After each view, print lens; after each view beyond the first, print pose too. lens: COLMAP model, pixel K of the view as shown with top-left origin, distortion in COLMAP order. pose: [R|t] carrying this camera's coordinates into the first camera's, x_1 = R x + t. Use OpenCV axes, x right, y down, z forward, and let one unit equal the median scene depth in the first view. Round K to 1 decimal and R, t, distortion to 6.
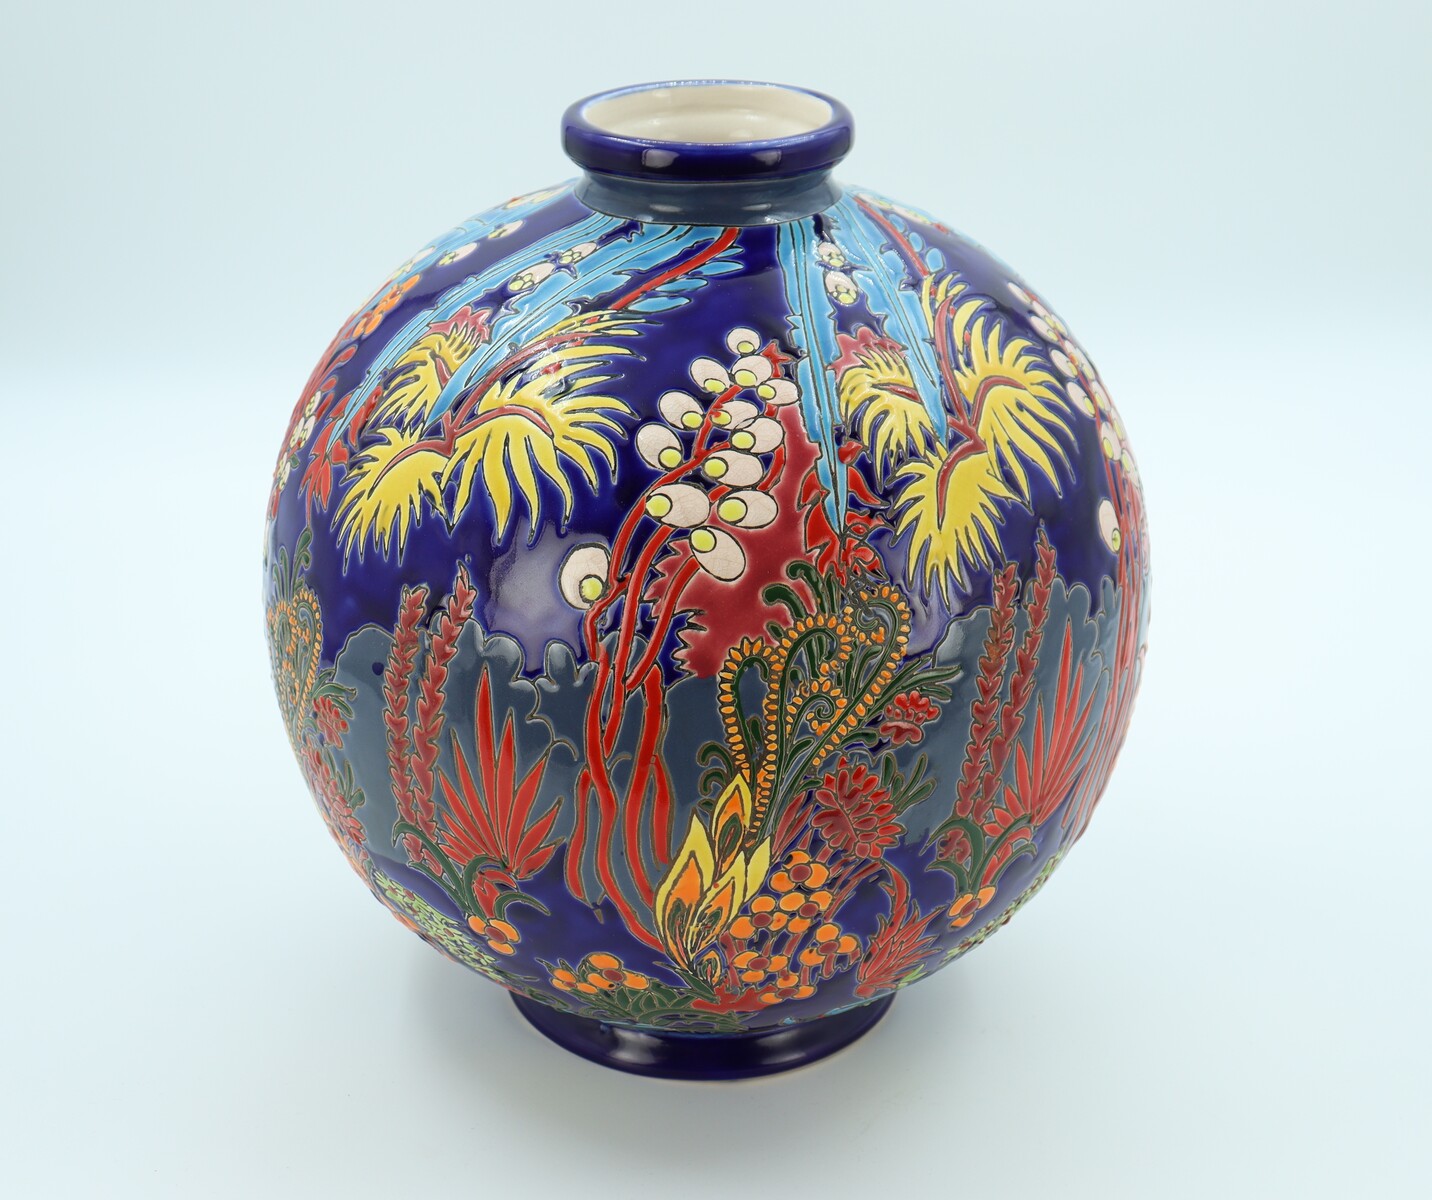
lens RADIAL K [[2578.4, 0, 712.8], [0, 2578.4, 584.4], [0, 0, 1]] dist [0.048500, 0.060238]
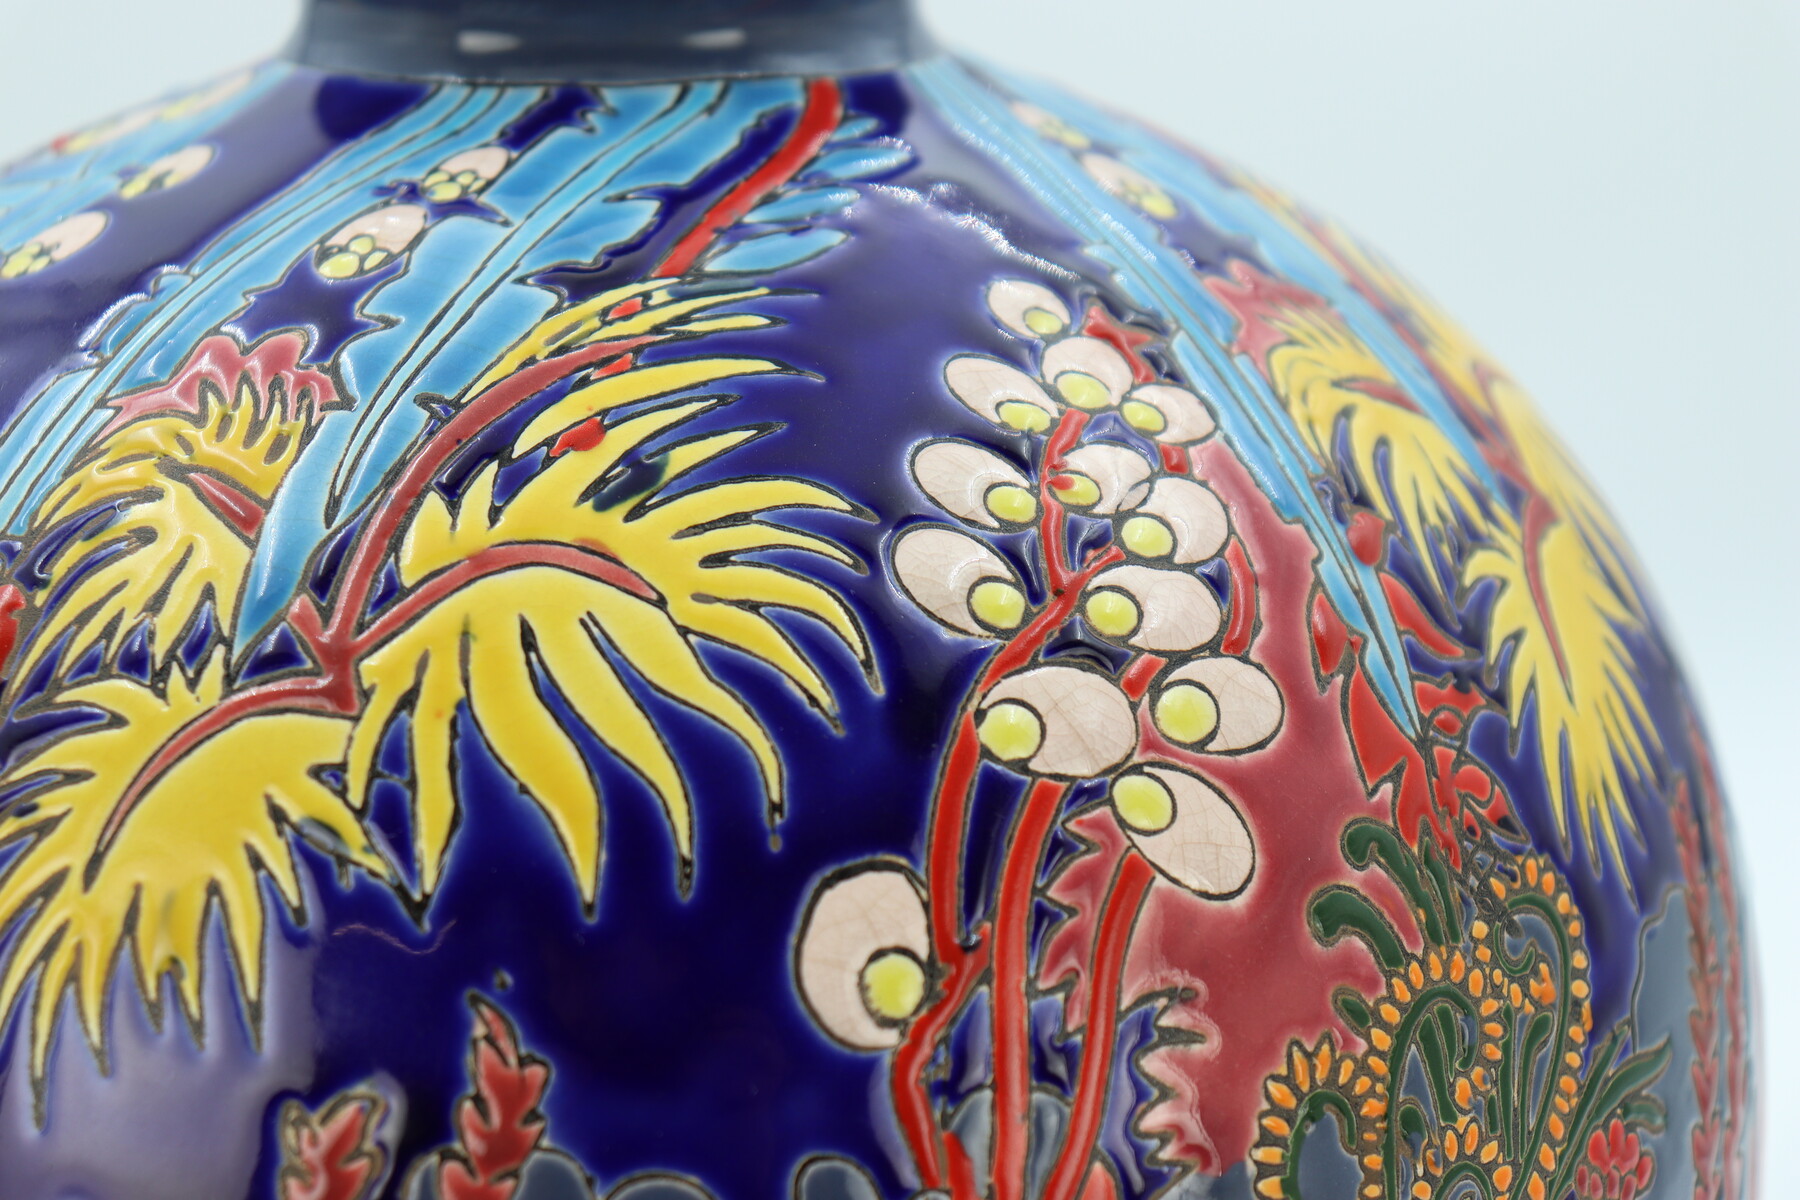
lens RADIAL K [[4115.9, 0, 905.5], [0, 4115.9, 541.9], [0, 0, 1]] dist [0.208112, 0.189839]
pose [[0.878356, -0.123876, 0.461676, -0.292782], [0.203658, 0.970771, -0.126991, 0.014401], [-0.432450, 0.205567, 0.877912, 0.469981]]
